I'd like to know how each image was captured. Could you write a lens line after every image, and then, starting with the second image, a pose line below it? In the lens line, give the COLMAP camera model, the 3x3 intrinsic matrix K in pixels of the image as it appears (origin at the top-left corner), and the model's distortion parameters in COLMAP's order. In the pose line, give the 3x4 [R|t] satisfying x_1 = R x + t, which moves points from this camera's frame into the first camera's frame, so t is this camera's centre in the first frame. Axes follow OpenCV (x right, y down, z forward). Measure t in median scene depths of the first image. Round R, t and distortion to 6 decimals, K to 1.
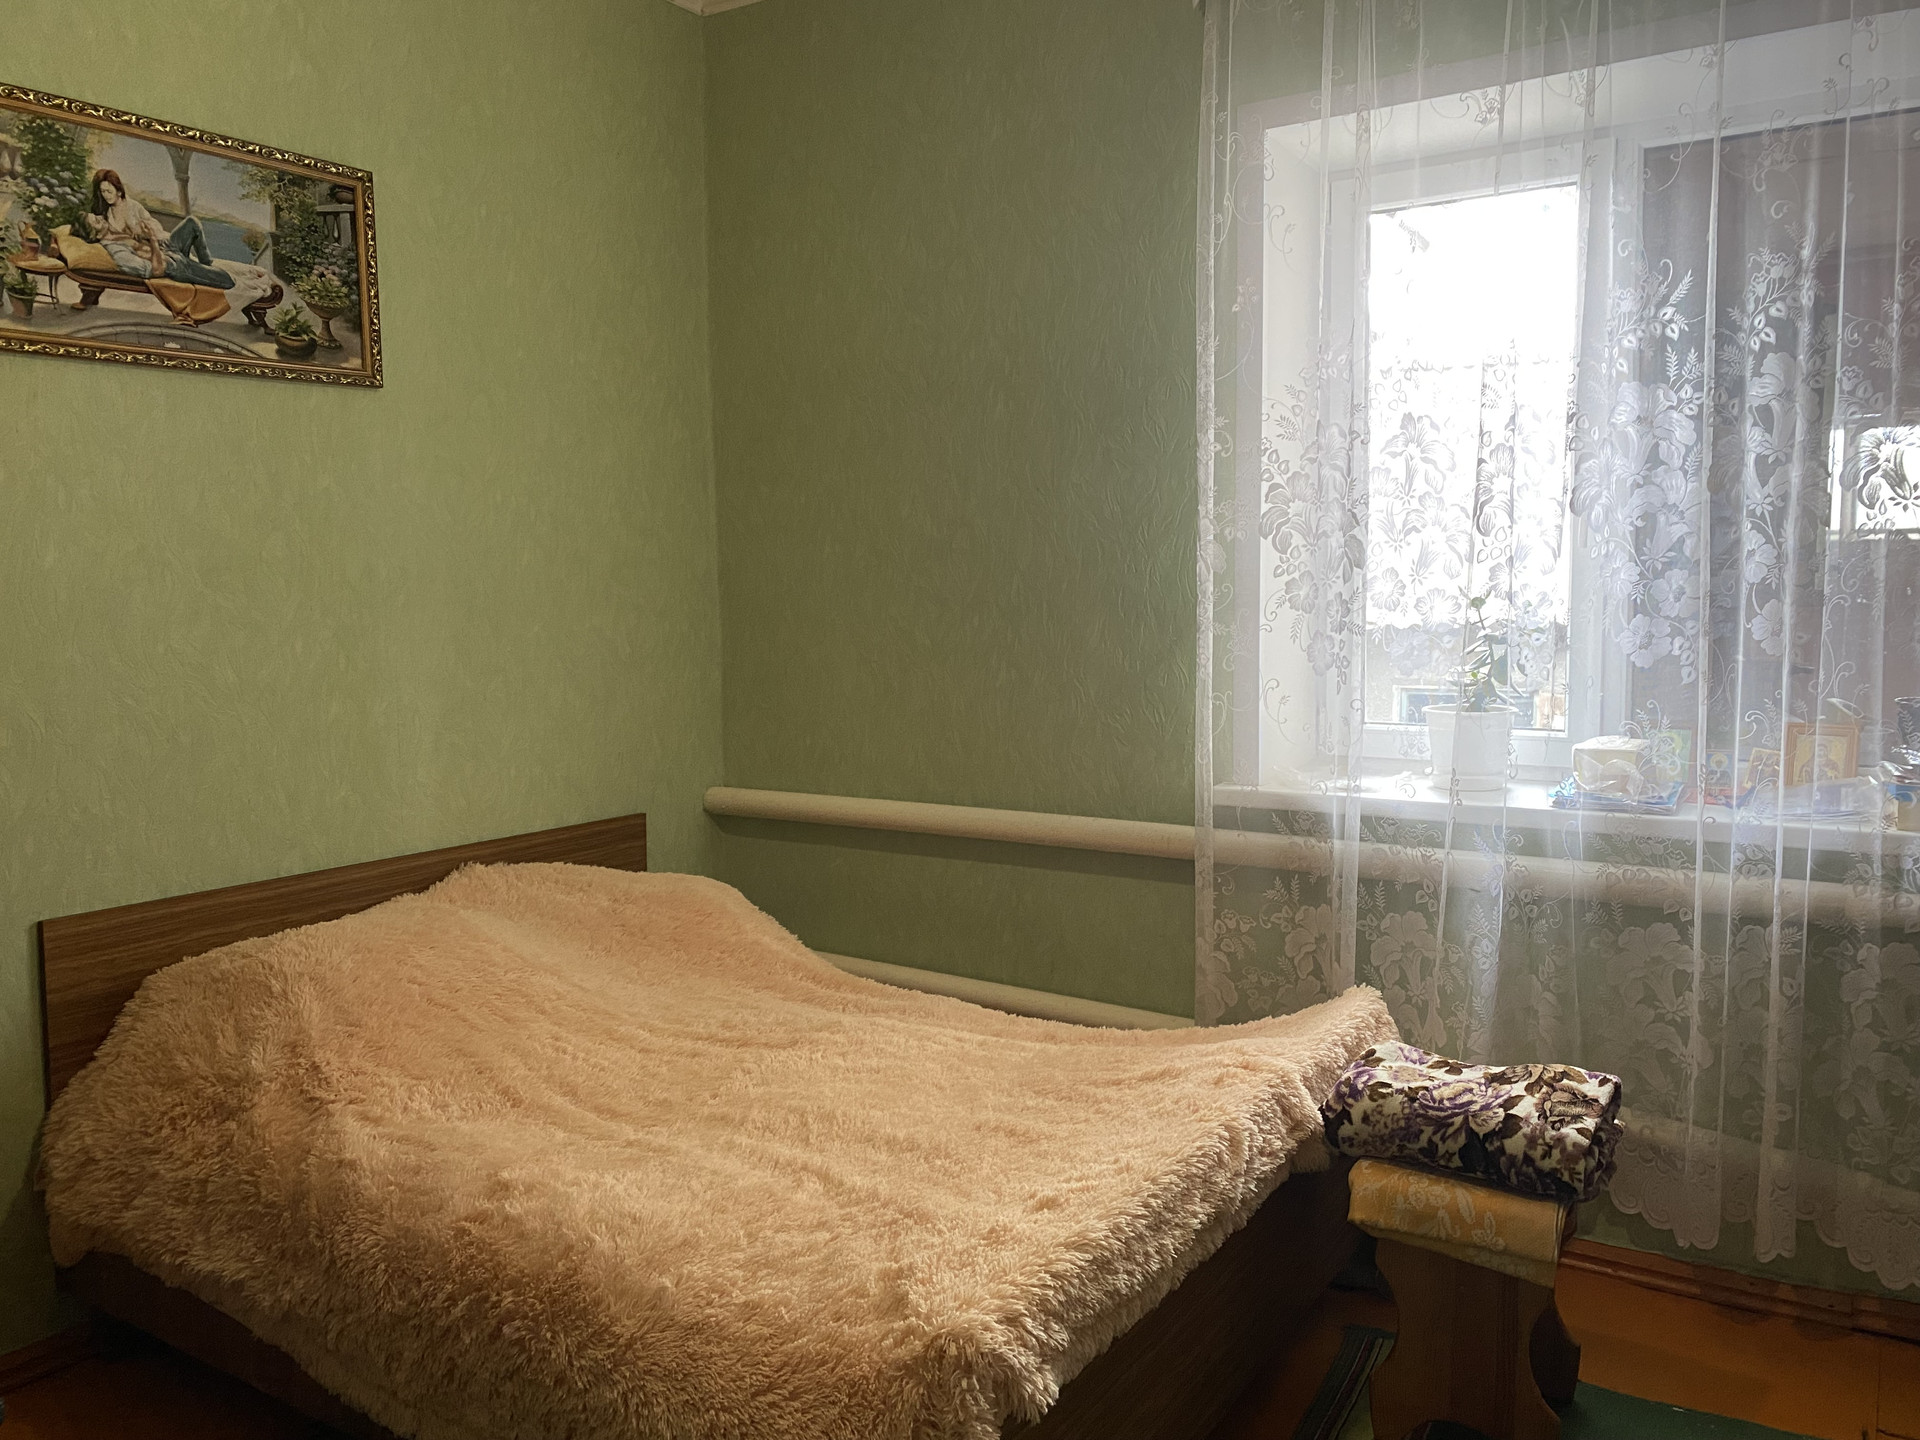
lens RADIAL K [[1465.7, 0, 960.0], [0, 1465.7, 720.0], [0, 0, 1]] dist [-0.006514, -0.004876]
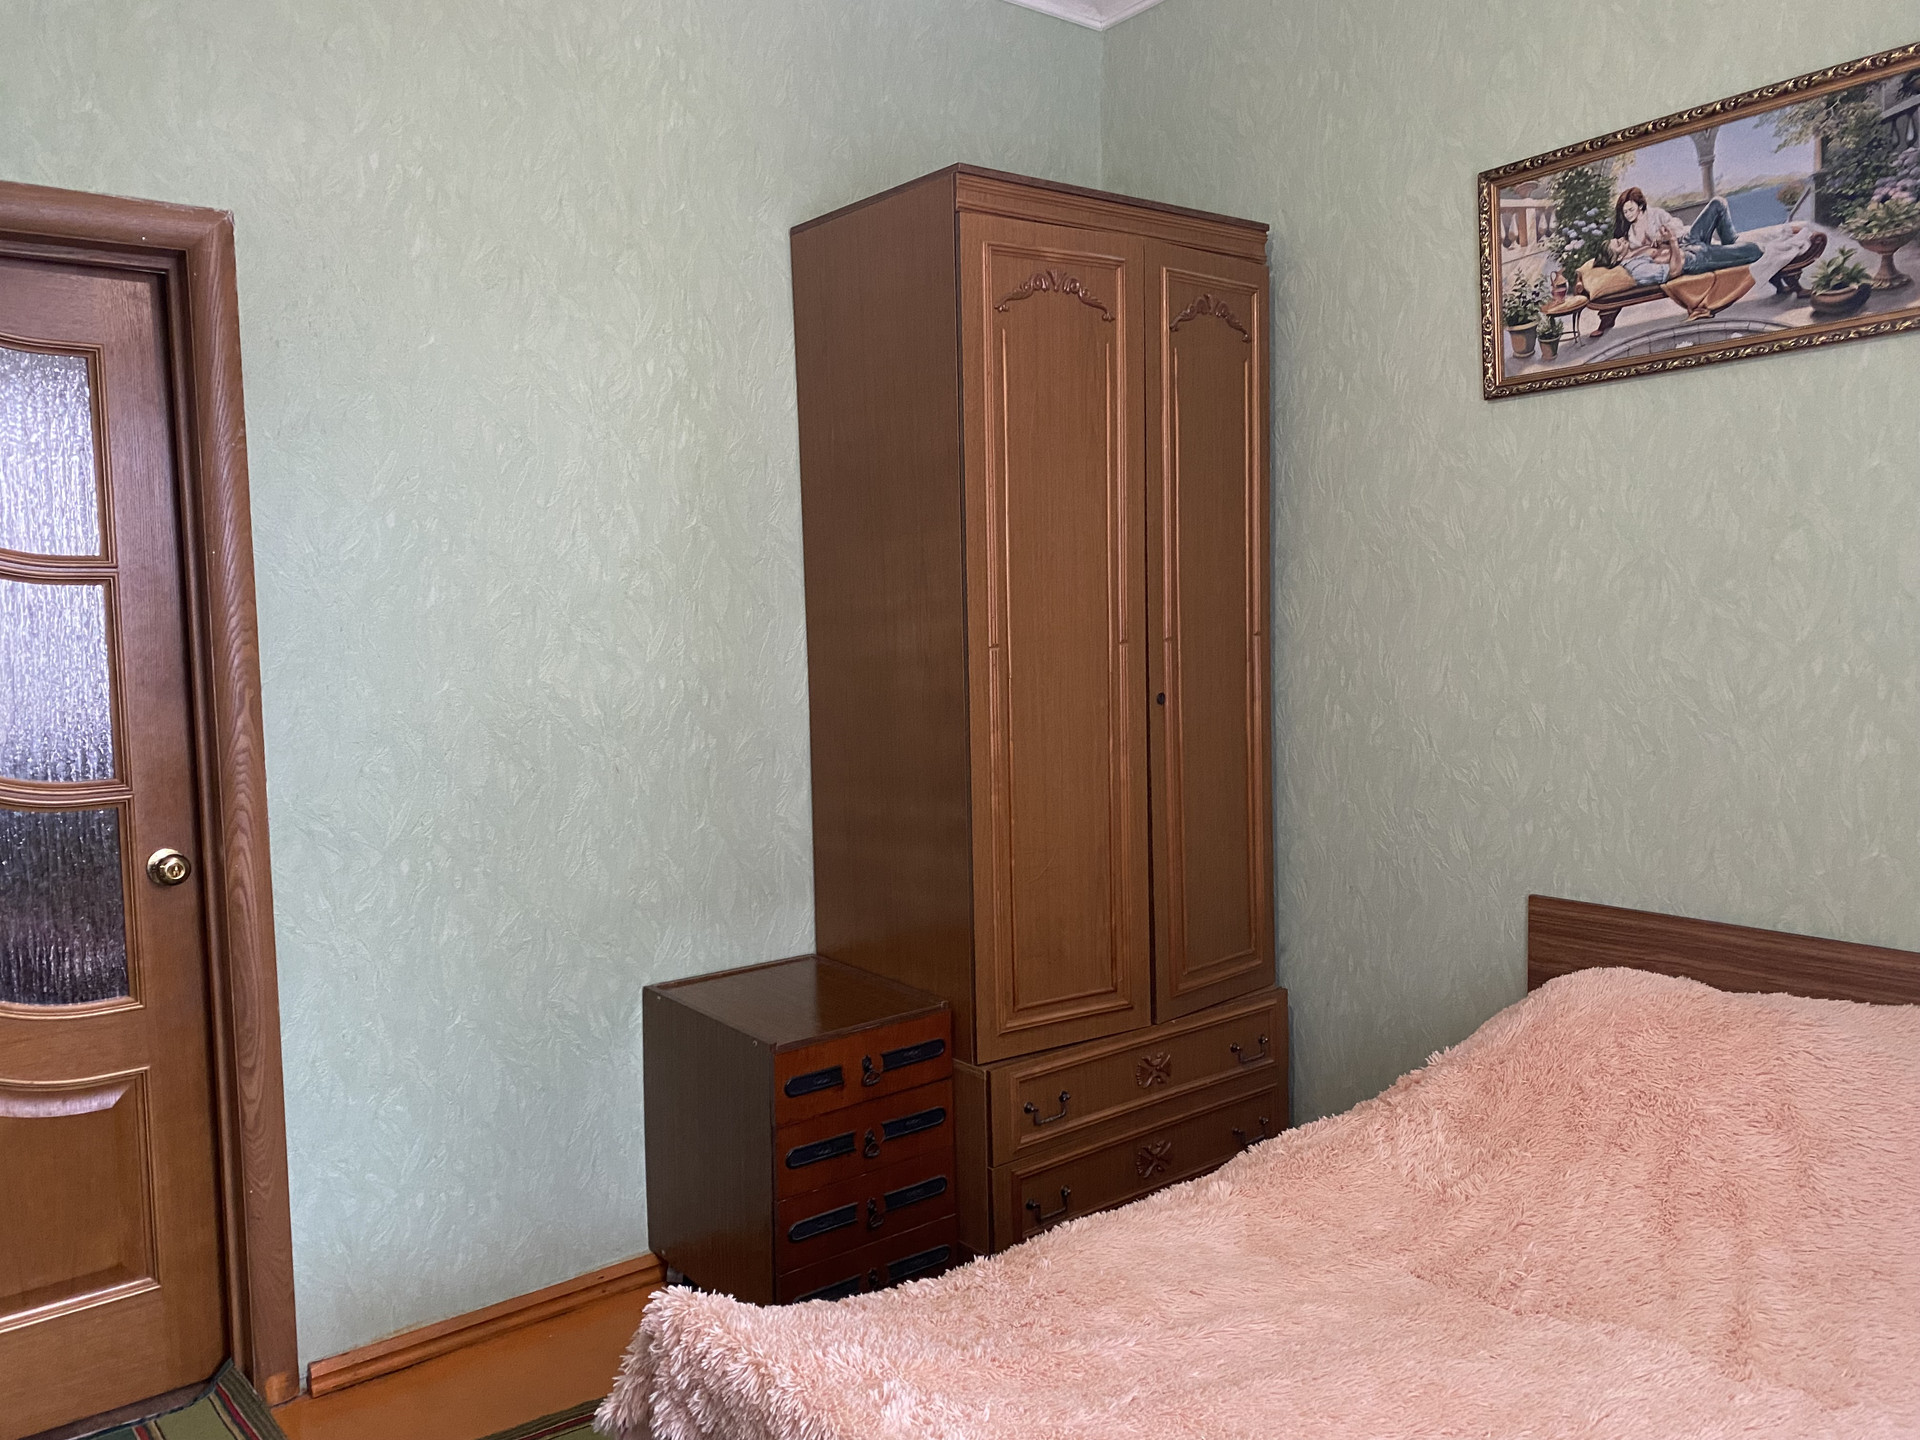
lens RADIAL K [[1465.7, 0, 960.0], [0, 1465.7, 720.0], [0, 0, 1]] dist [-0.006514, -0.004876]
pose [[-0.328643, 0.085896, -0.940540, 0.540755], [-0.055284, 0.992399, 0.109949, -0.091815], [0.942835, 0.088130, -0.321396, 0.885615]]
